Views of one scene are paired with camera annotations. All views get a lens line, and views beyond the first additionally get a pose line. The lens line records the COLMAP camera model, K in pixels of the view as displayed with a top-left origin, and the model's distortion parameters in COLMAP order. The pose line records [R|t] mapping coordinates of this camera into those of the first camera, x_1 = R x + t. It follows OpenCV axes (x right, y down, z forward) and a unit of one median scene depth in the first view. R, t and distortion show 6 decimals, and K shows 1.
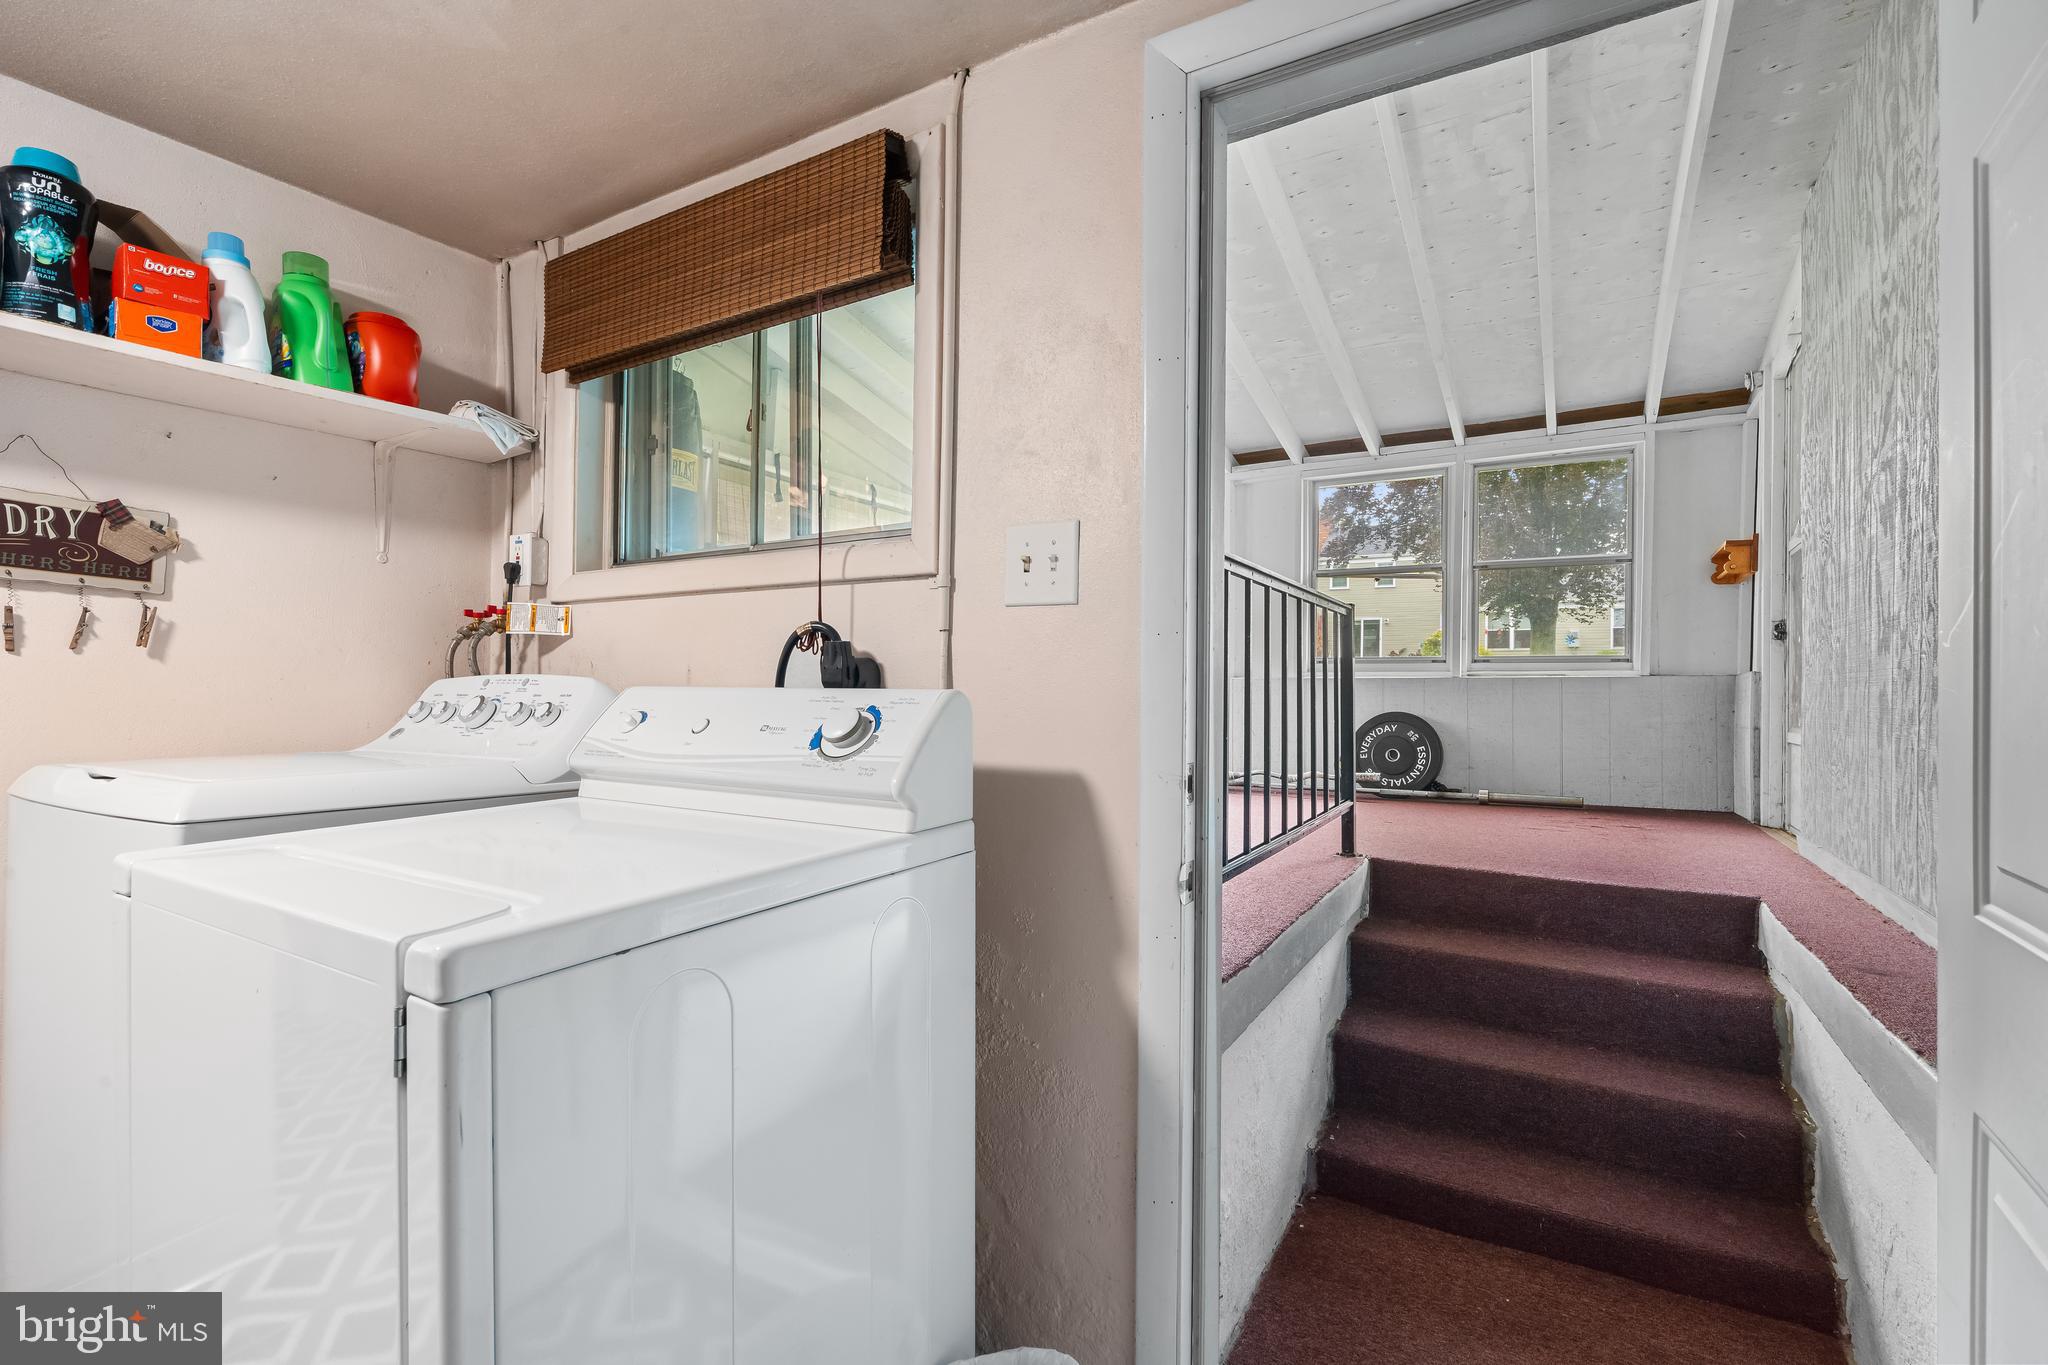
lens RADIAL K [[919.7, 0, 1018.2], [0, 919.7, 686.2], [0, 0, 1]] dist [-0.004057, 0.000815]
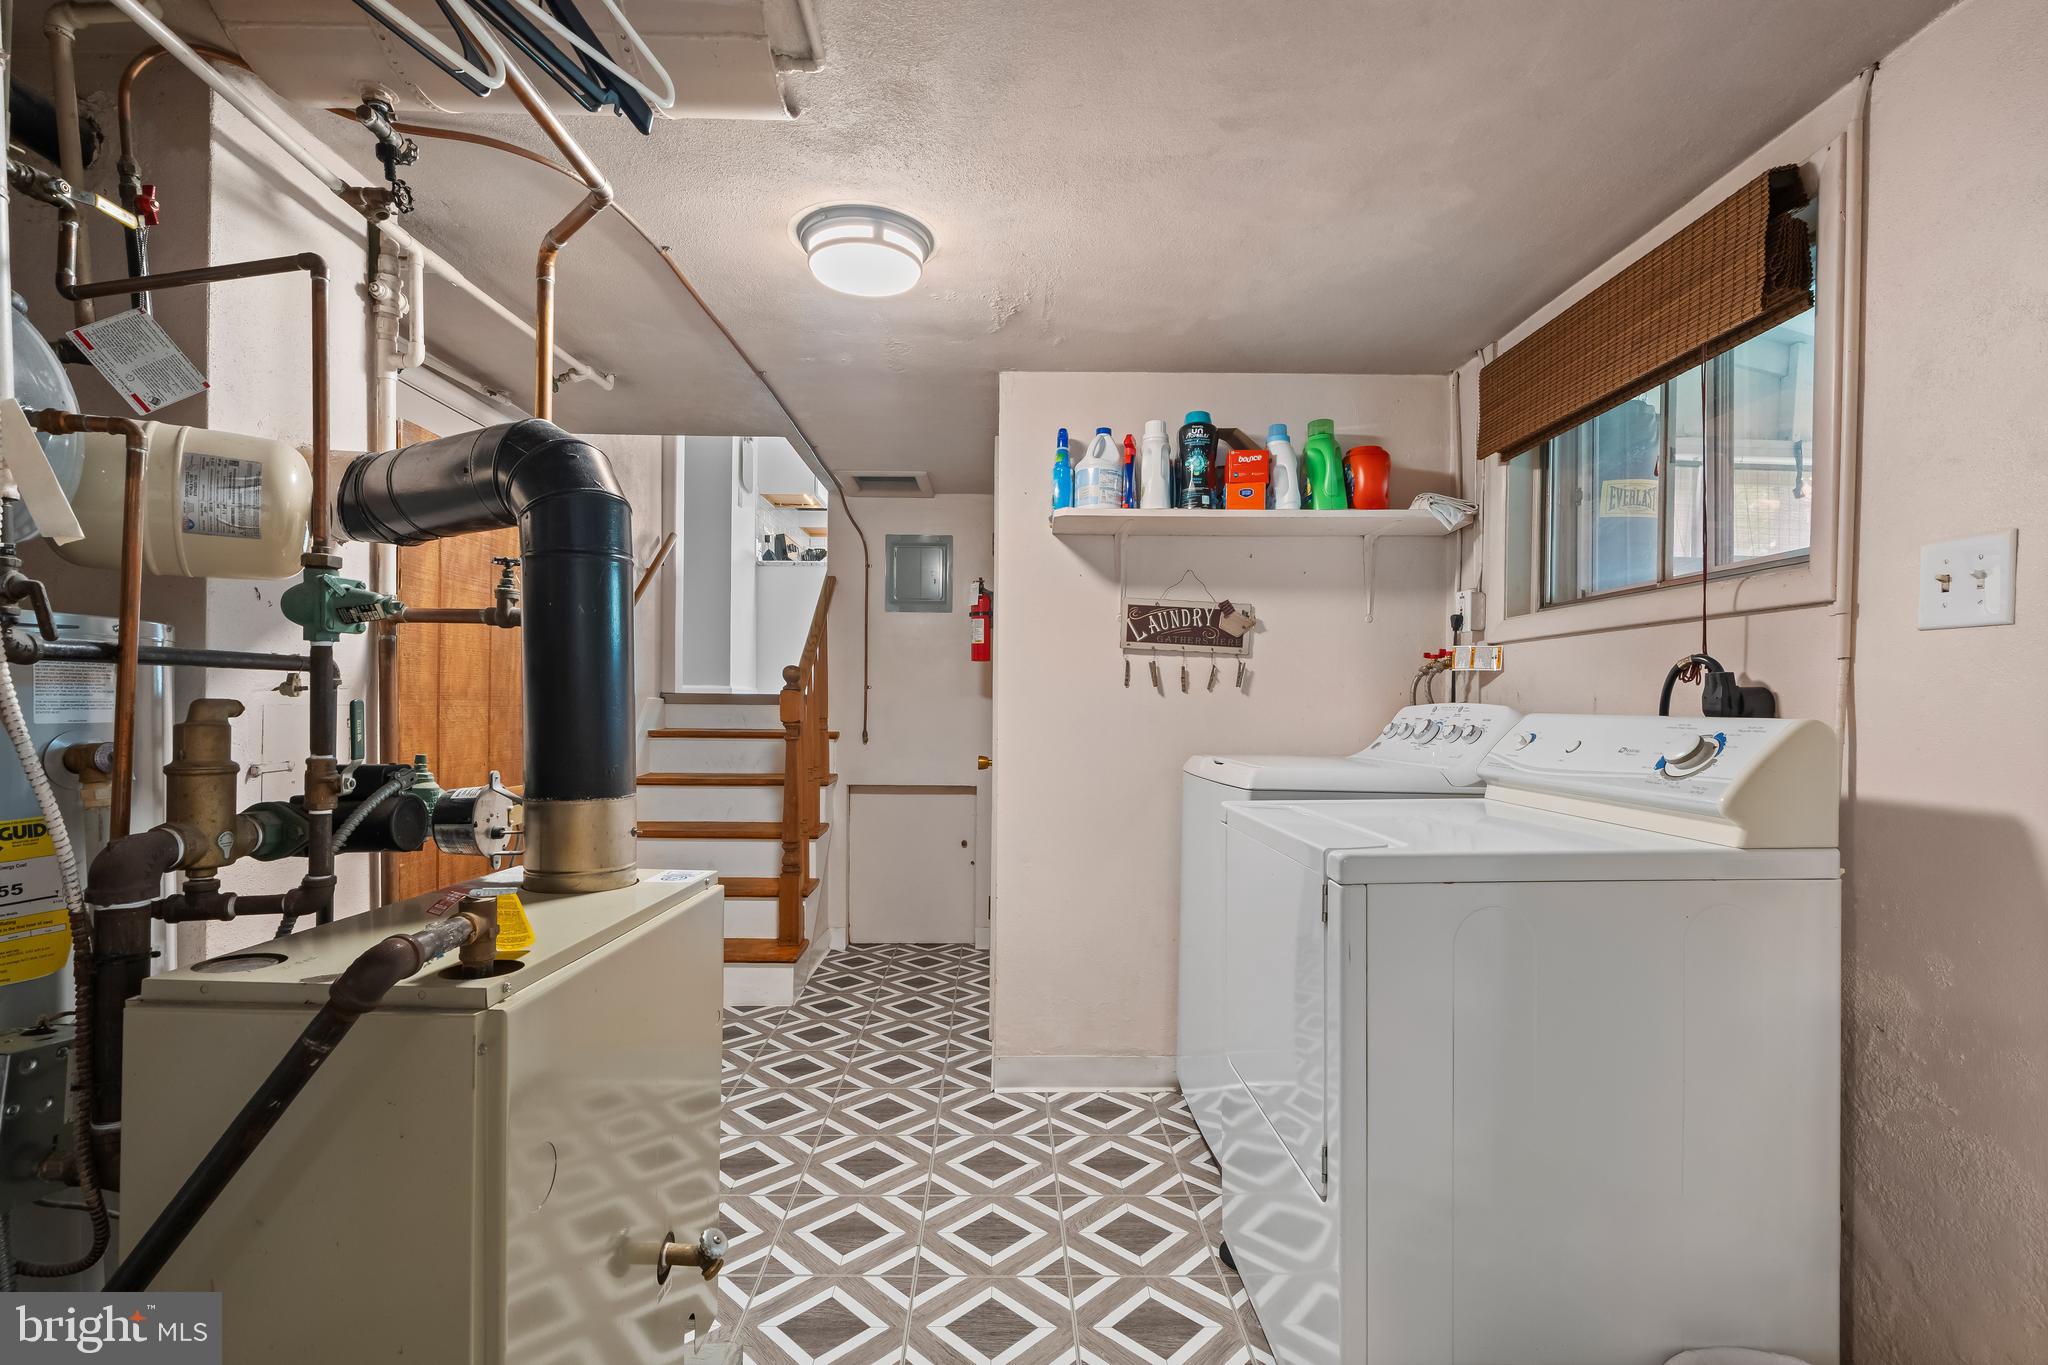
lens RADIAL K [[919.7, 0, 1018.2], [0, 919.7, 686.2], [0, 0, 1]] dist [-0.004057, 0.000815]
pose [[0.530142, -0.017584, -0.847726, 0.246853], [-0.004790, 0.999707, -0.023732, -0.003610], [0.847895, 0.016642, 0.529903, -0.222243]]
